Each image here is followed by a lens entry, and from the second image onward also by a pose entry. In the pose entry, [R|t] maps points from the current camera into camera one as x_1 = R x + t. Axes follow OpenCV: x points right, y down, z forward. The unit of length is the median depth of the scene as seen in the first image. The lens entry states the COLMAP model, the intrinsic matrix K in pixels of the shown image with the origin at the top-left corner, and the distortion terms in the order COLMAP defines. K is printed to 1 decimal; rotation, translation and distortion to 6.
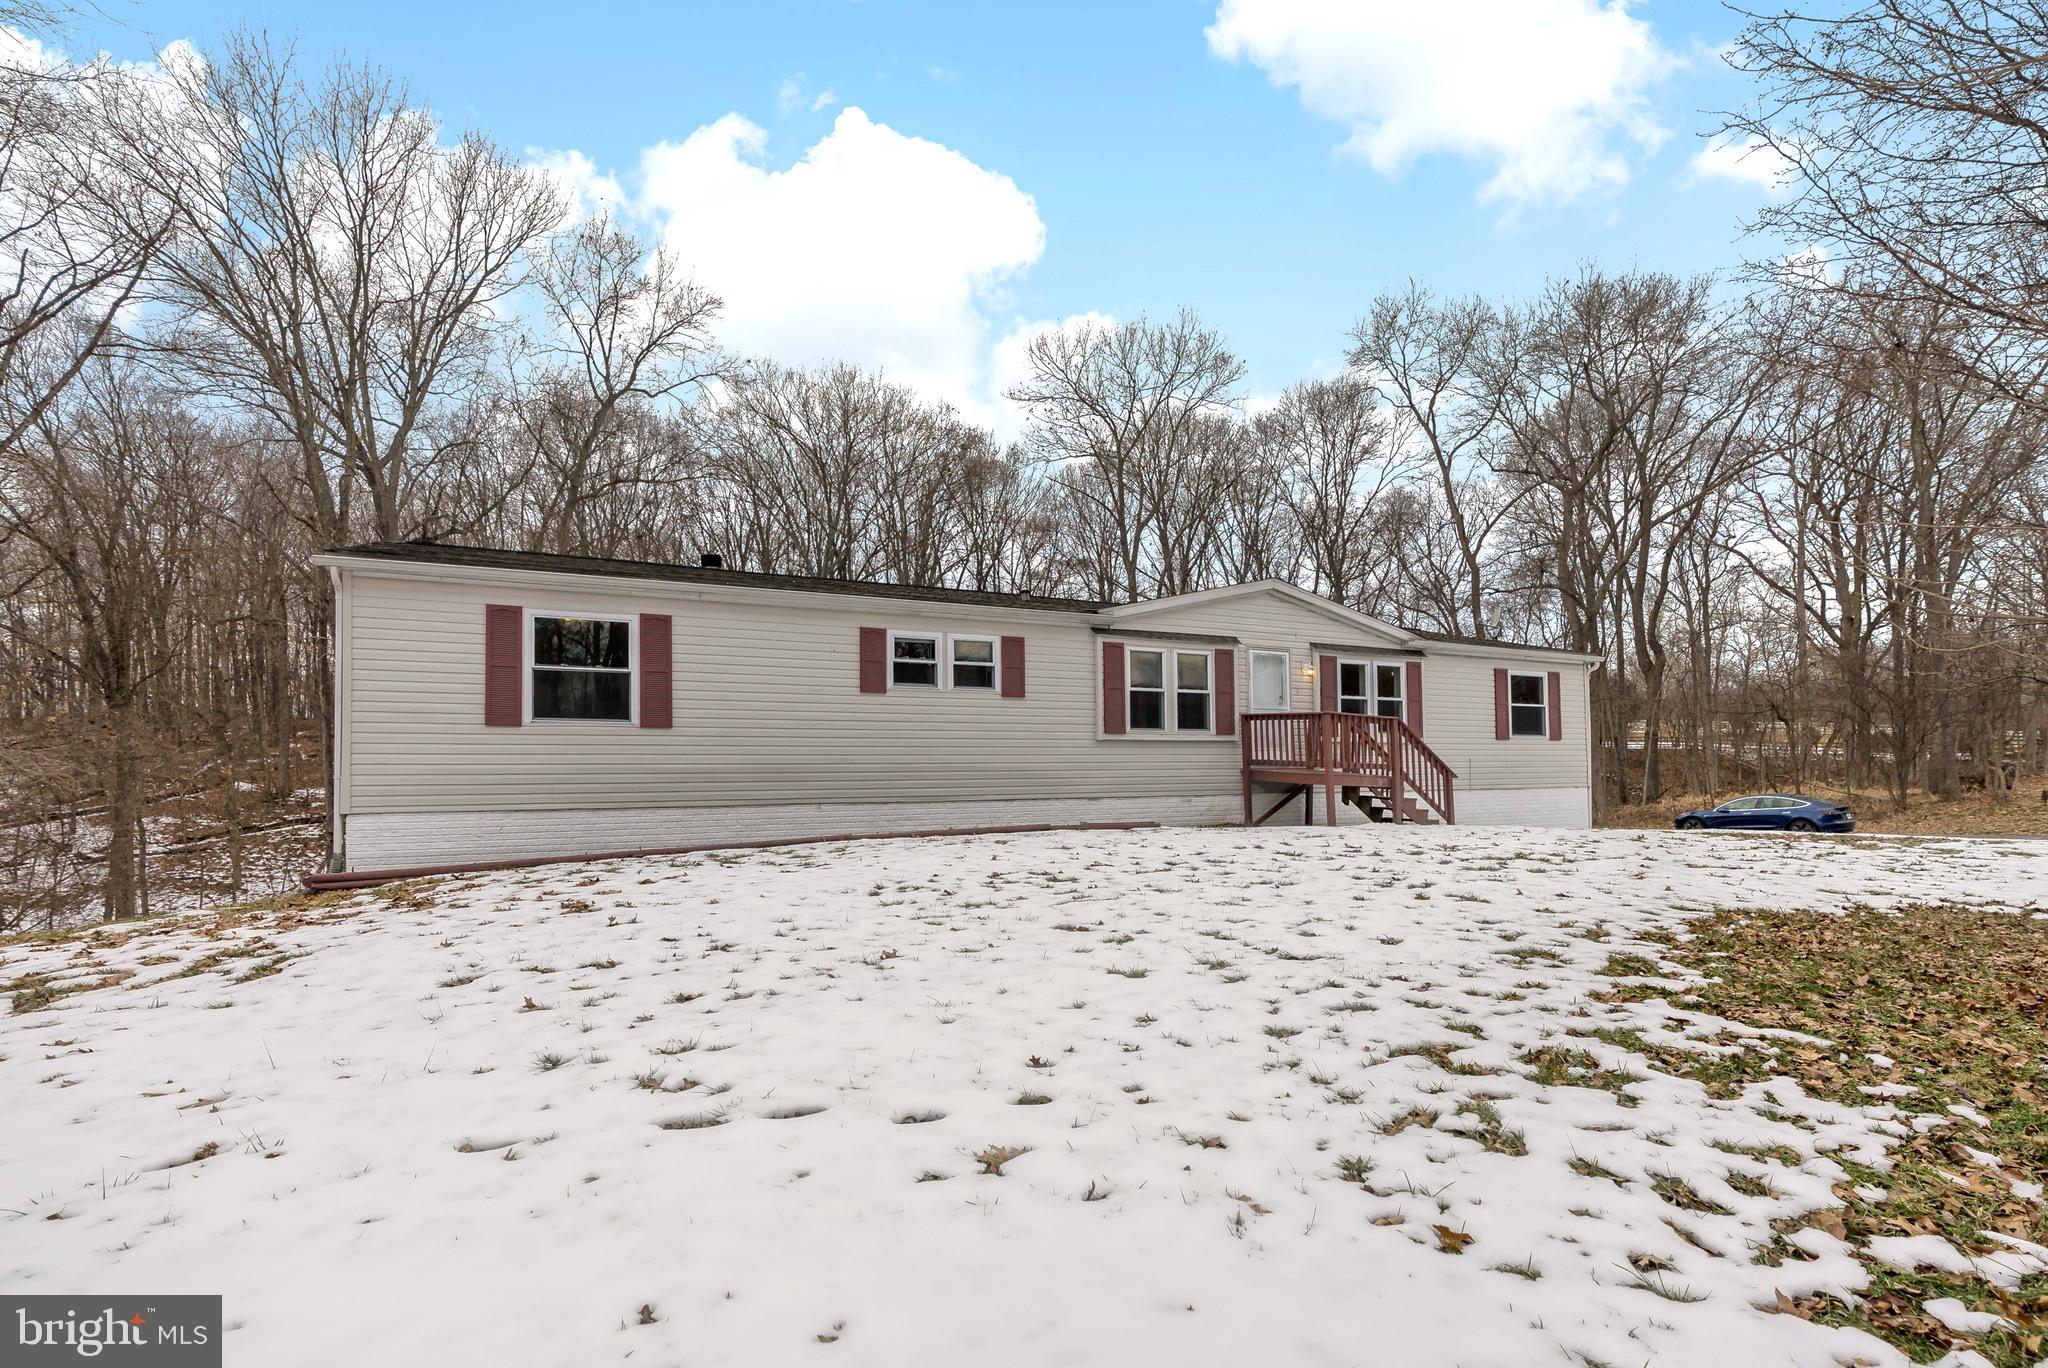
lens RADIAL K [[957.3, 0, 1057.3], [0, 957.3, 714.0], [0, 0, 1]] dist [-0.002761, 0.001040]
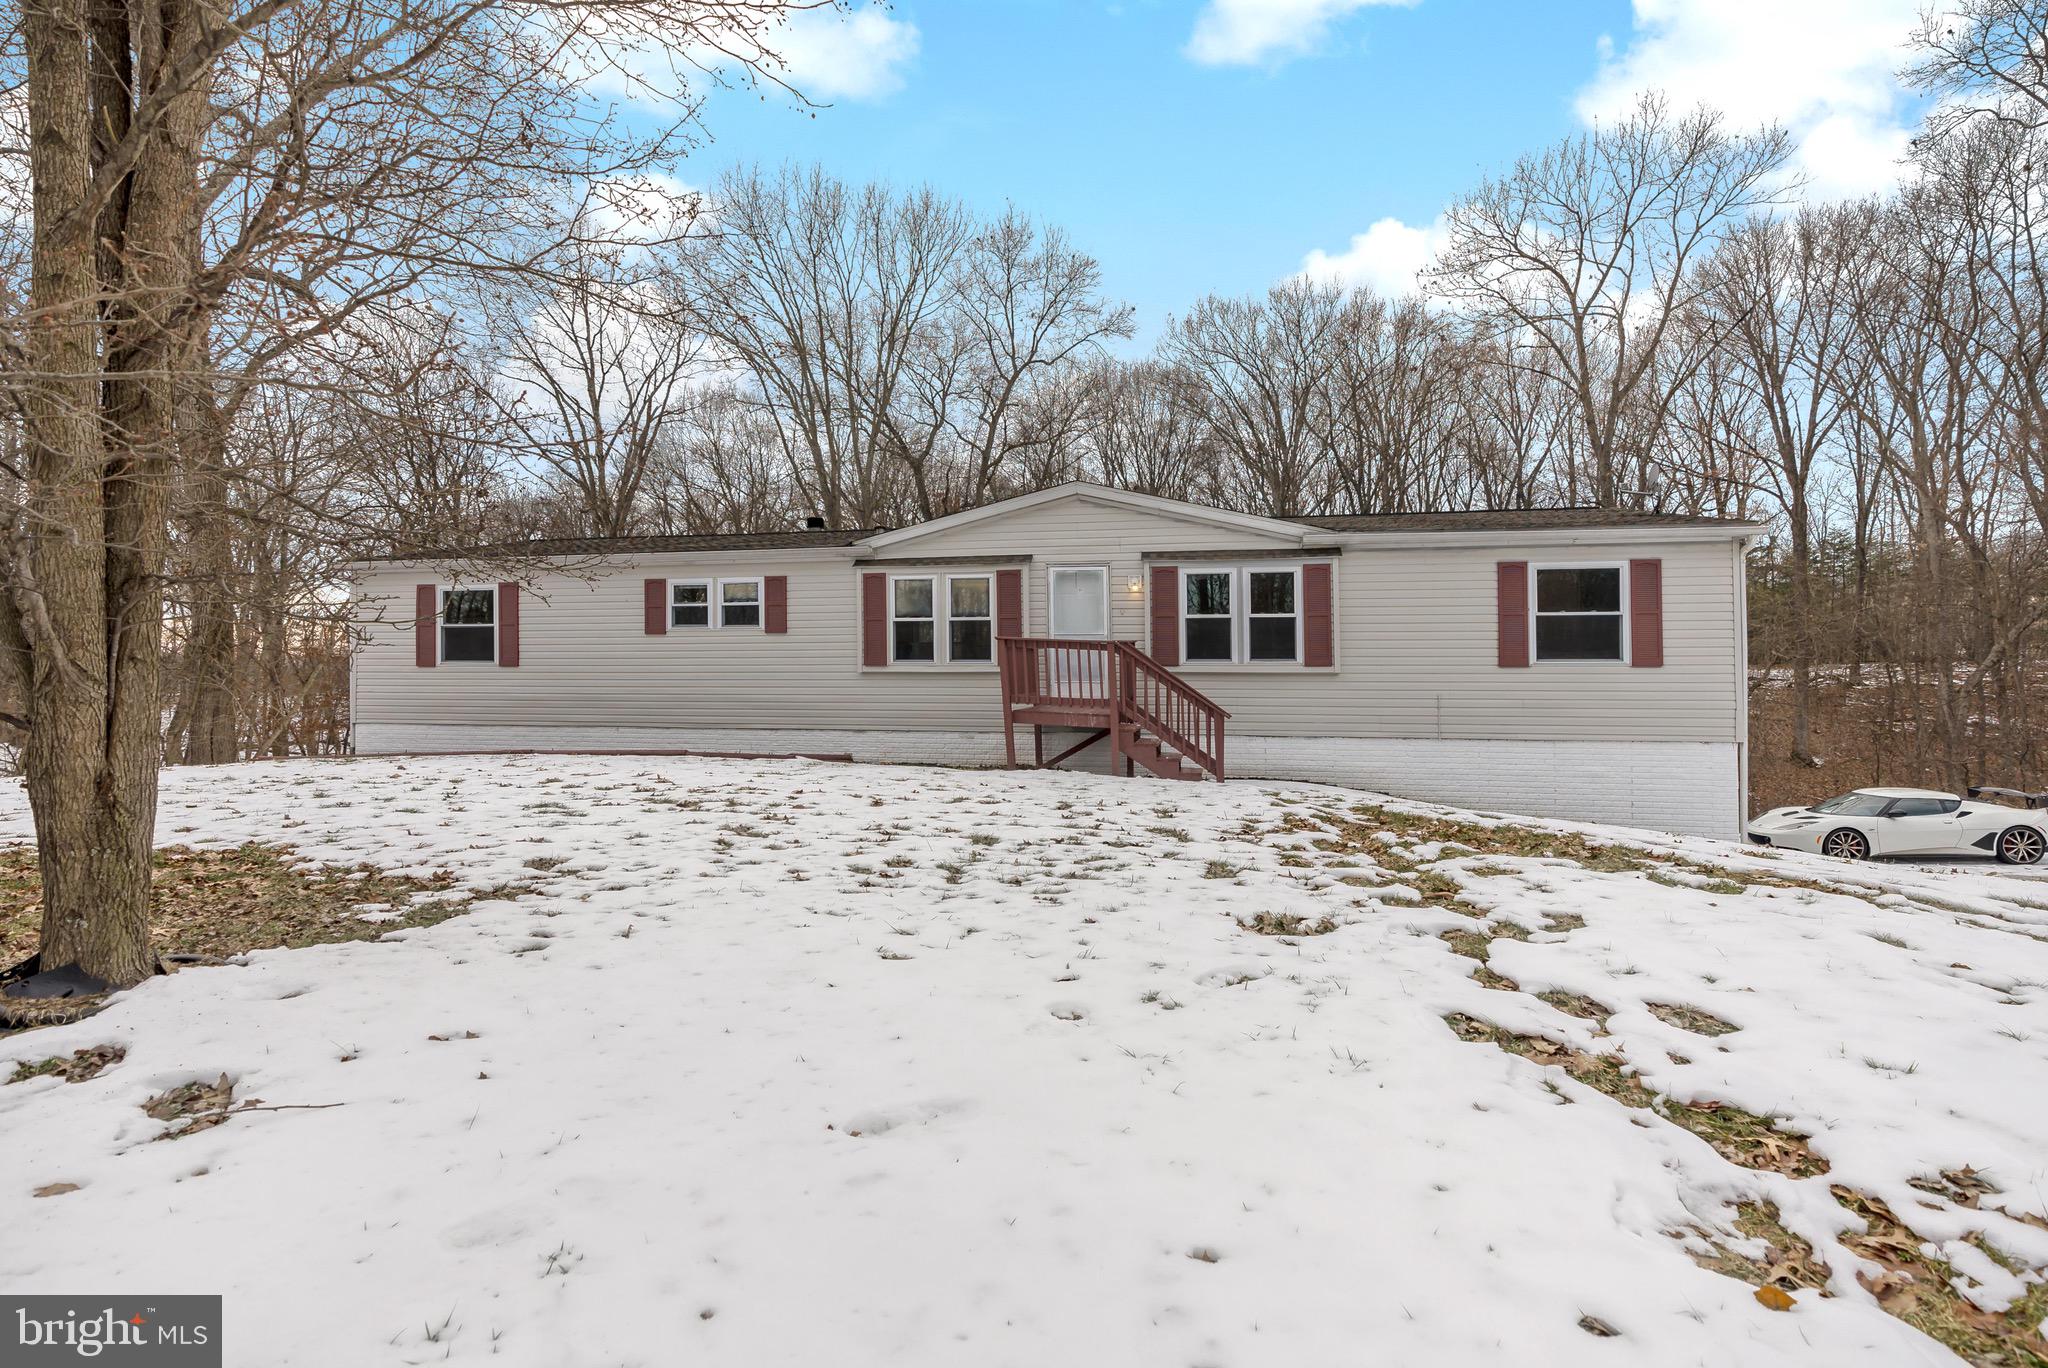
lens RADIAL K [[927.9, 0, 1030.7], [0, 927.9, 681.8], [0, 0, 1]] dist [-0.013926, 0.000694]
pose [[0.781864, -0.003550, -0.623439, 0.761661], [0.024205, 0.999403, 0.024665, 0.016644], [0.622979, -0.034375, 0.781483, 0.344059]]
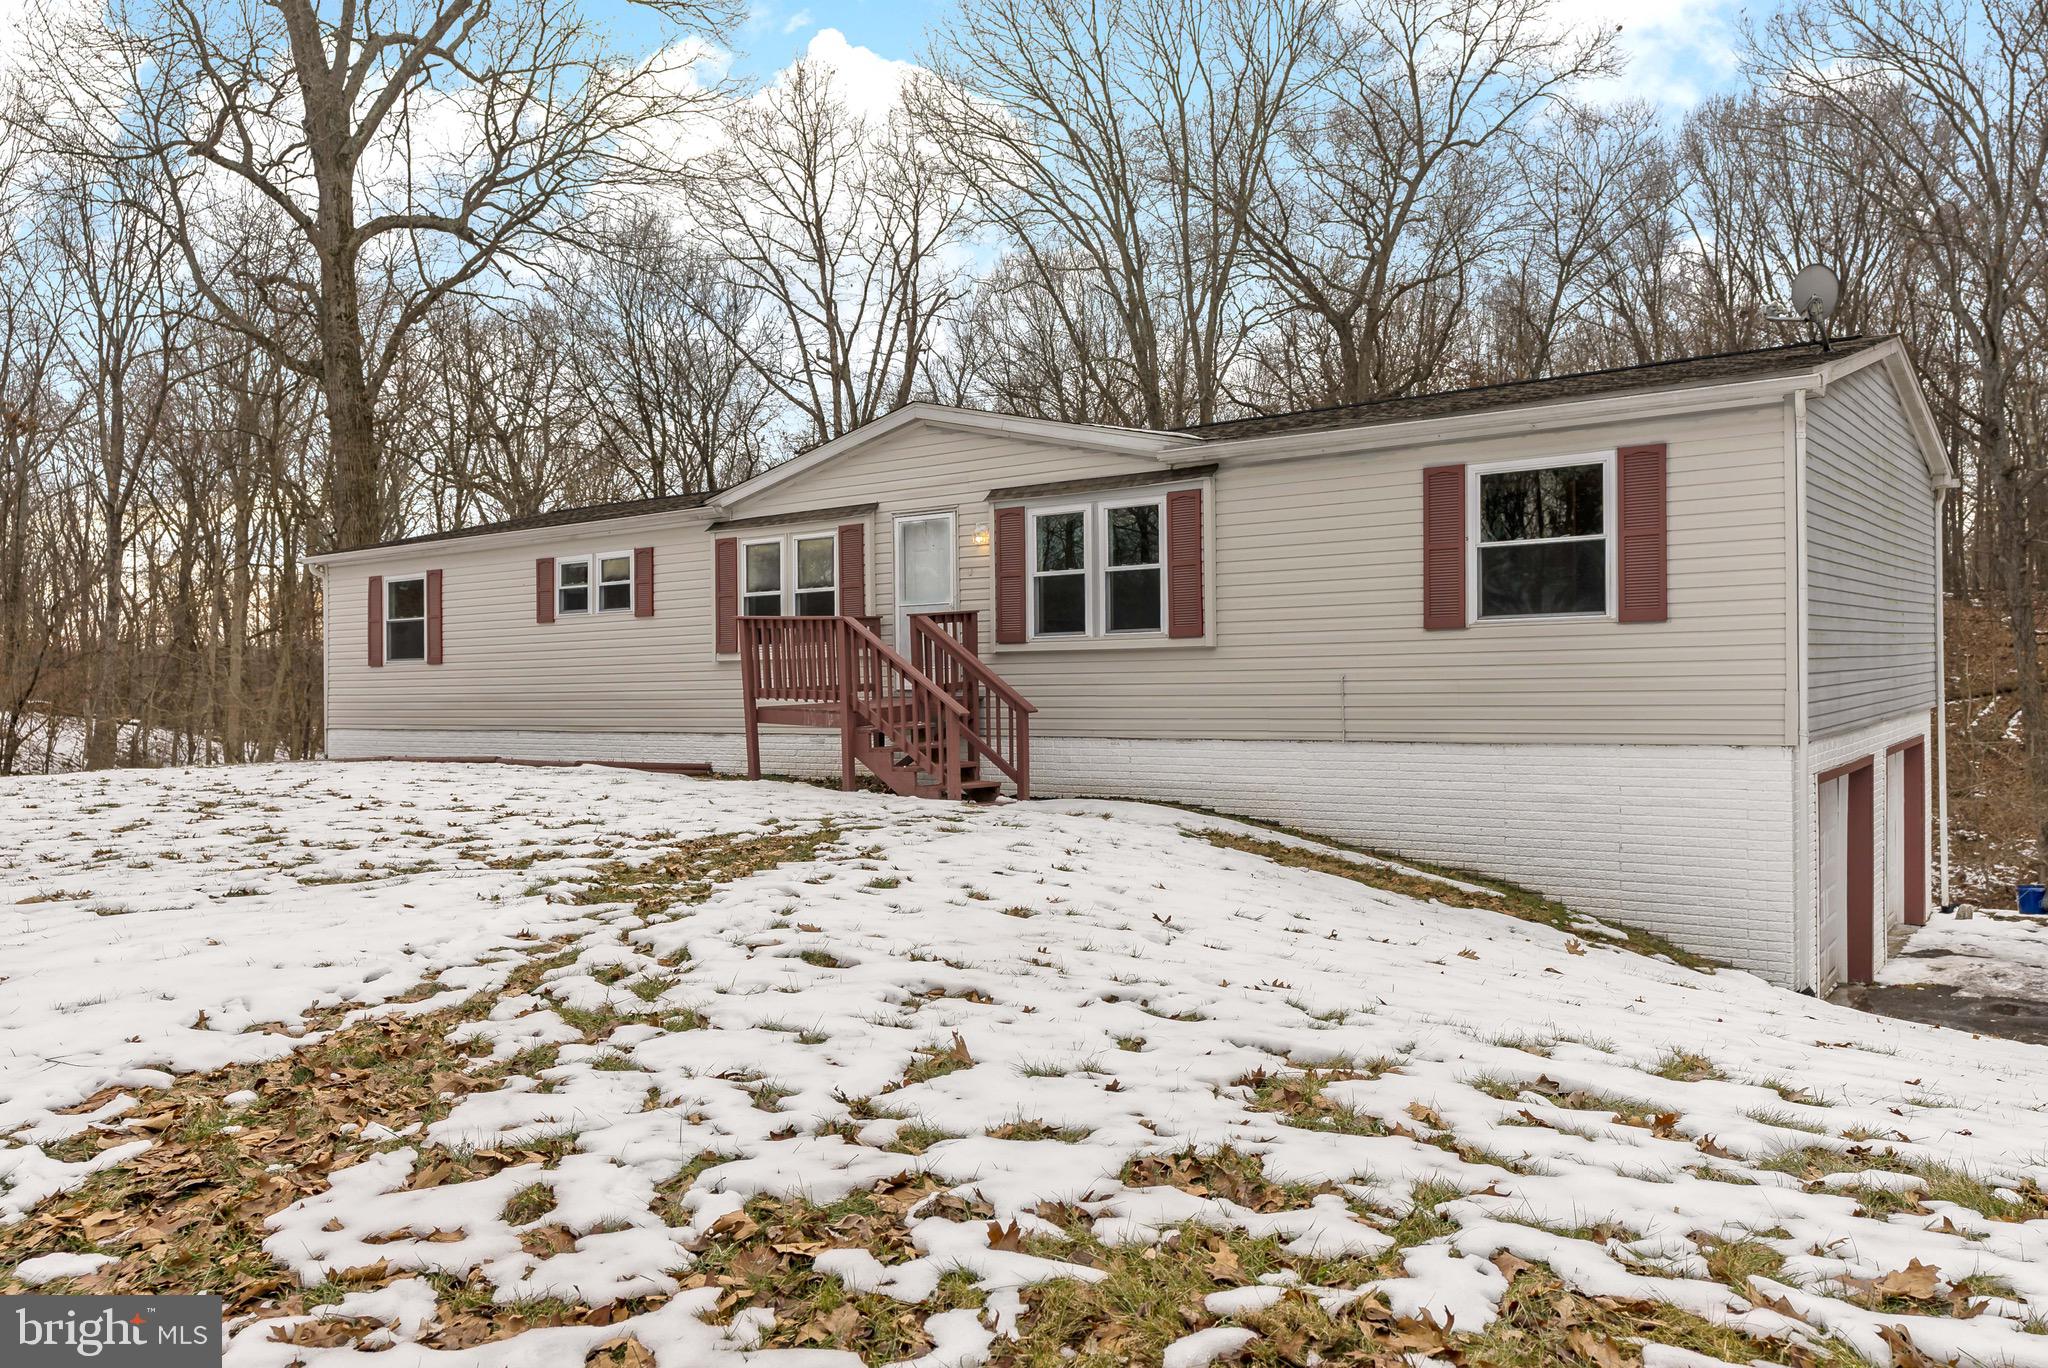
lens RADIAL K [[1552.7, 0, 1008.1], [0, 1552.7, 668.4], [0, 0, 1]] dist [-0.010068, -0.008023]
pose [[0.420835, -0.015317, -0.907008, 1.284435], [0.060295, 0.998119, 0.011120, 0.031254], [0.905131, -0.059368, 0.420966, 0.652584]]
